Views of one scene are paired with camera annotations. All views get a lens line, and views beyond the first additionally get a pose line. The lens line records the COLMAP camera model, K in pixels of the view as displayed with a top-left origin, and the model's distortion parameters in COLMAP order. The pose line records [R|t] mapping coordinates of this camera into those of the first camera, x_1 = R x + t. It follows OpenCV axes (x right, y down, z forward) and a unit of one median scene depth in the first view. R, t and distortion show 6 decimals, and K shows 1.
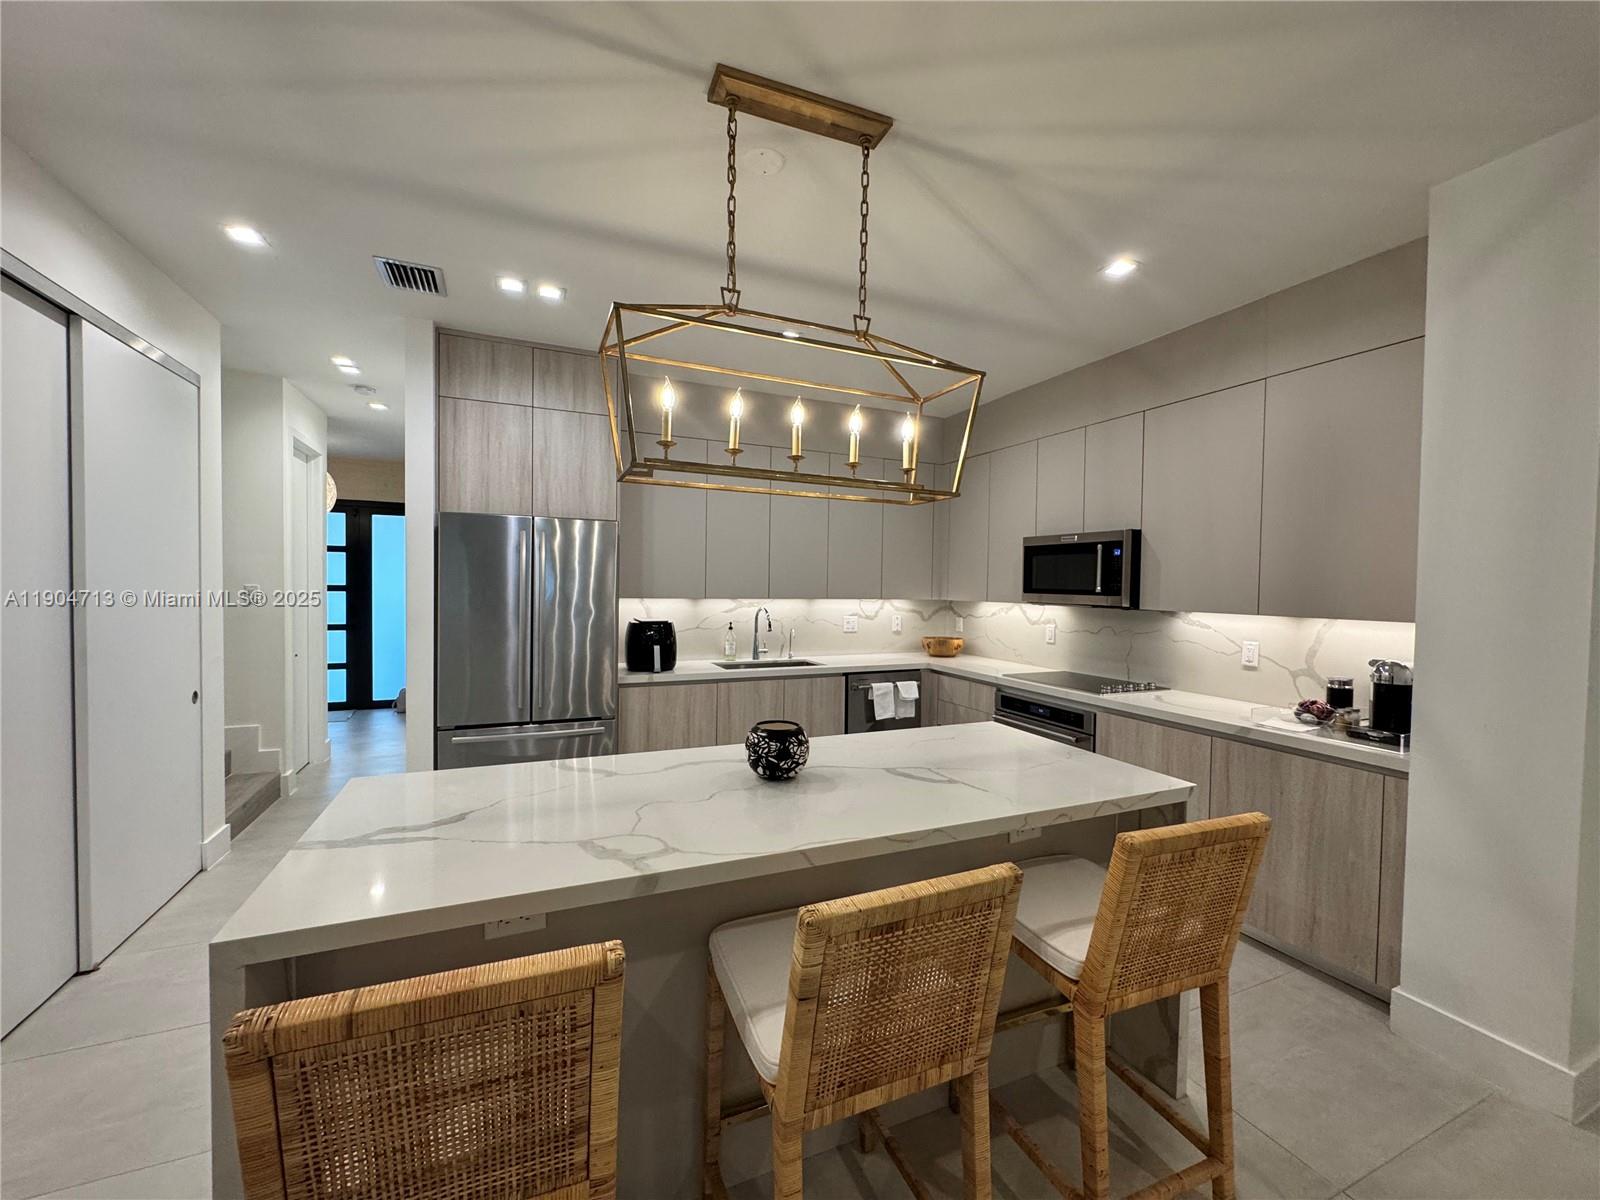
lens RADIAL K [[641.3, 0, 800.5], [0, 641.3, 599.4], [0, 0, 1]] dist [-0.002477, 0.000130]
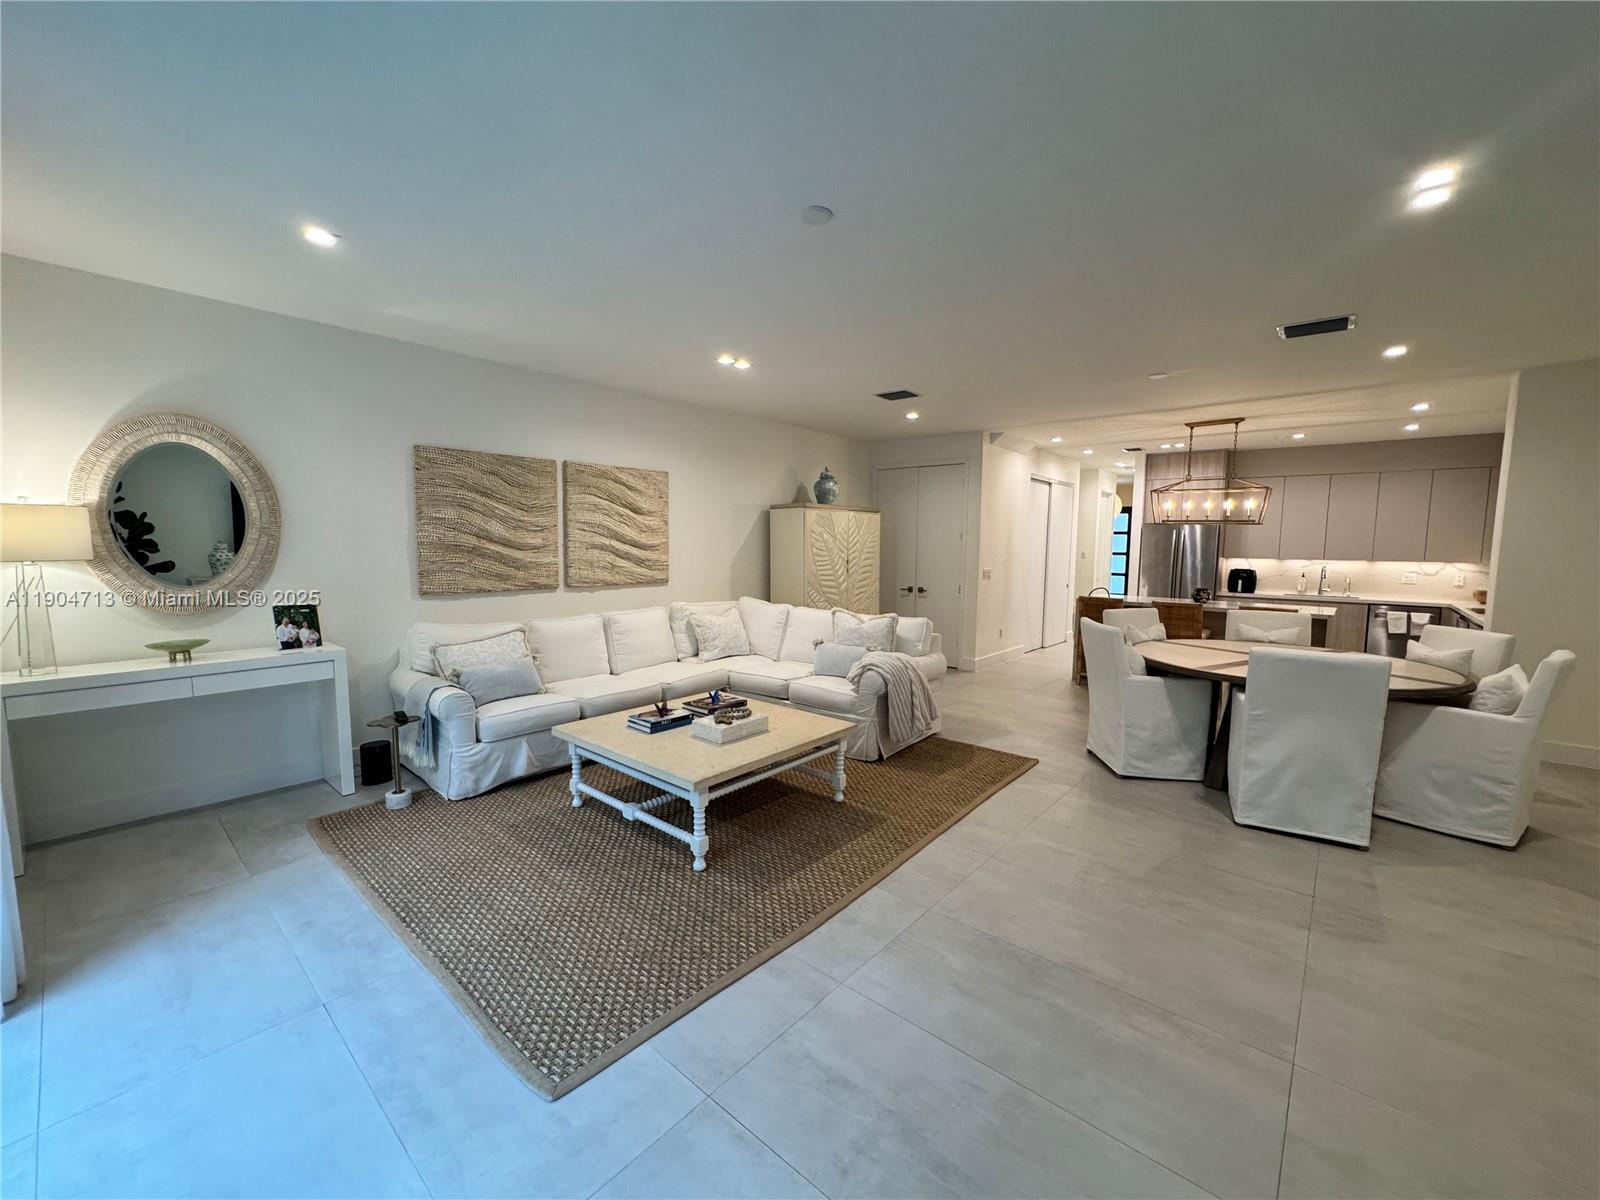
lens RADIAL K [[641.3, 0, 801.0], [0, 641.3, 601.0], [0, 0, 1]] dist [-0.002477, 0.000130]
pose [[0.426923, 0.073334, -0.901309, 1.131524], [-0.031093, 0.997307, 0.066417, 0.048894], [0.903753, -0.000331, 0.428054, -1.290893]]
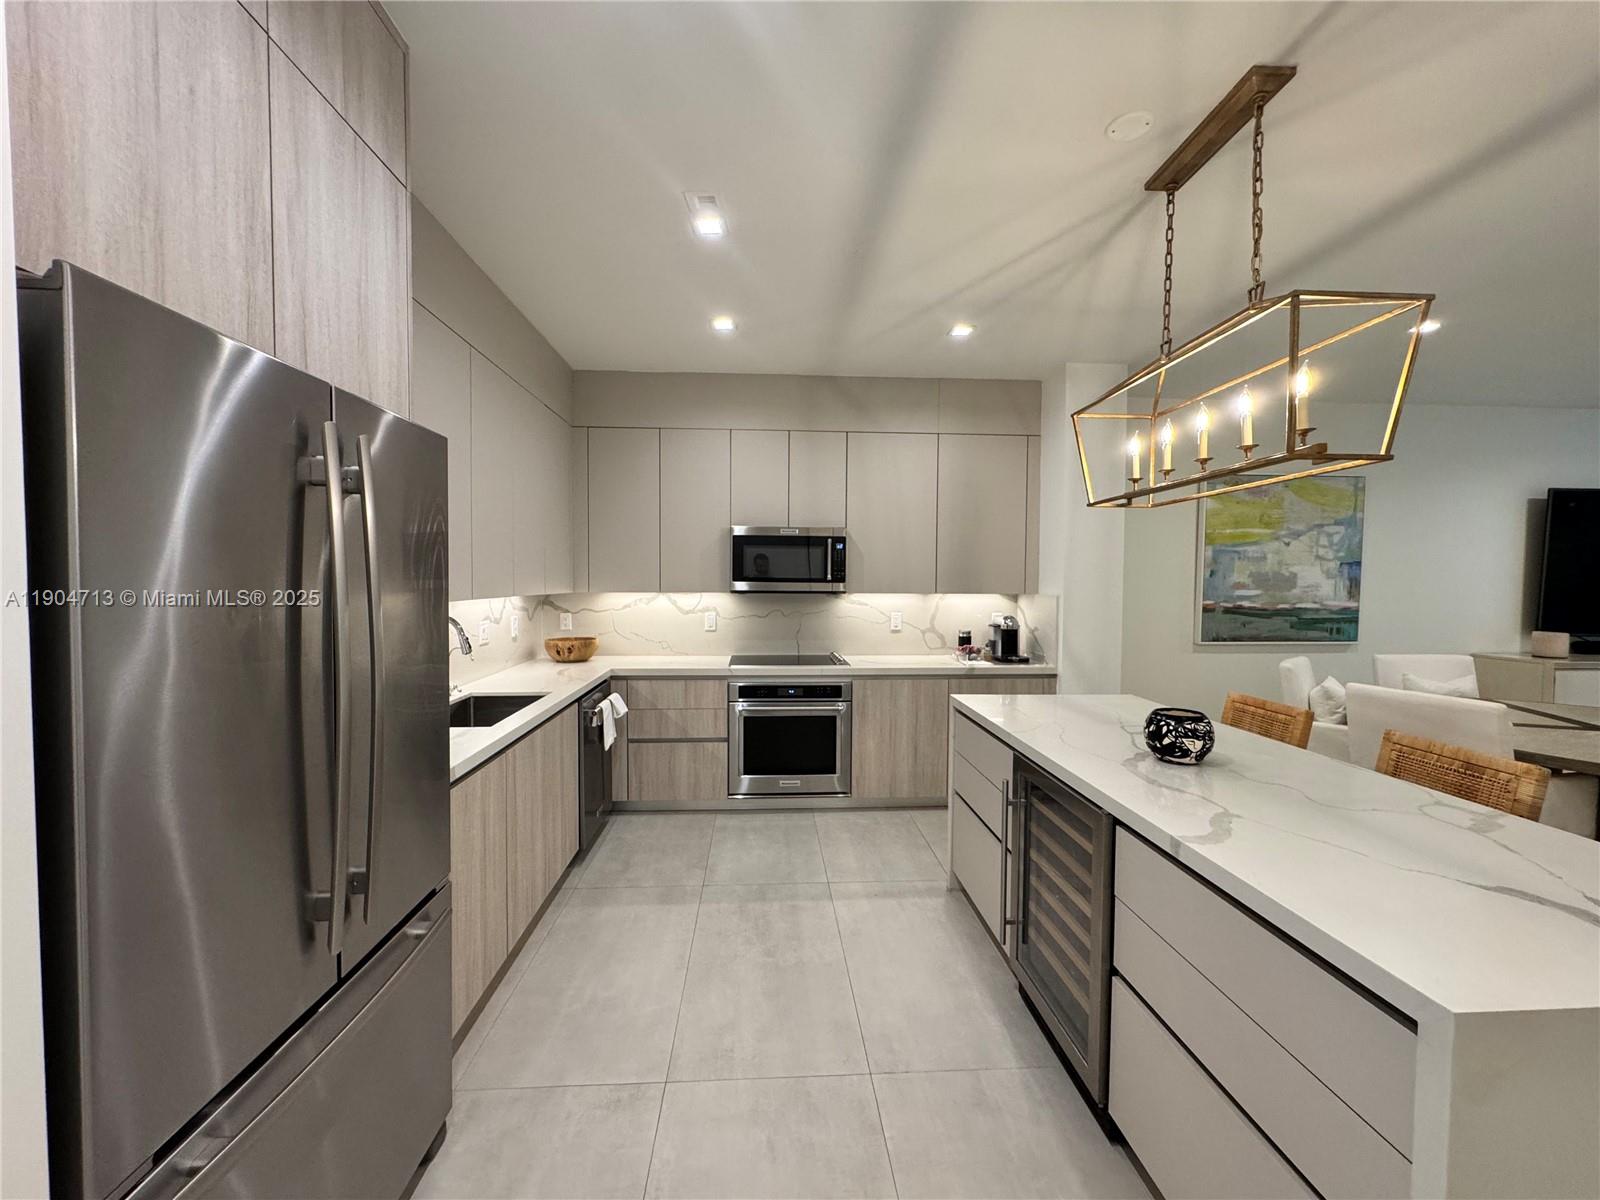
lens RADIAL K [[641.3, 0, 802.4], [0, 641.3, 600.5], [0, 0, 1]] dist [-0.002477, 0.000130]
pose [[0.343893, -0.047340, 0.937815, -0.603195], [0.024142, 0.998844, 0.041568, -0.021762], [-0.938698, 0.008346, 0.344638, 0.603703]]
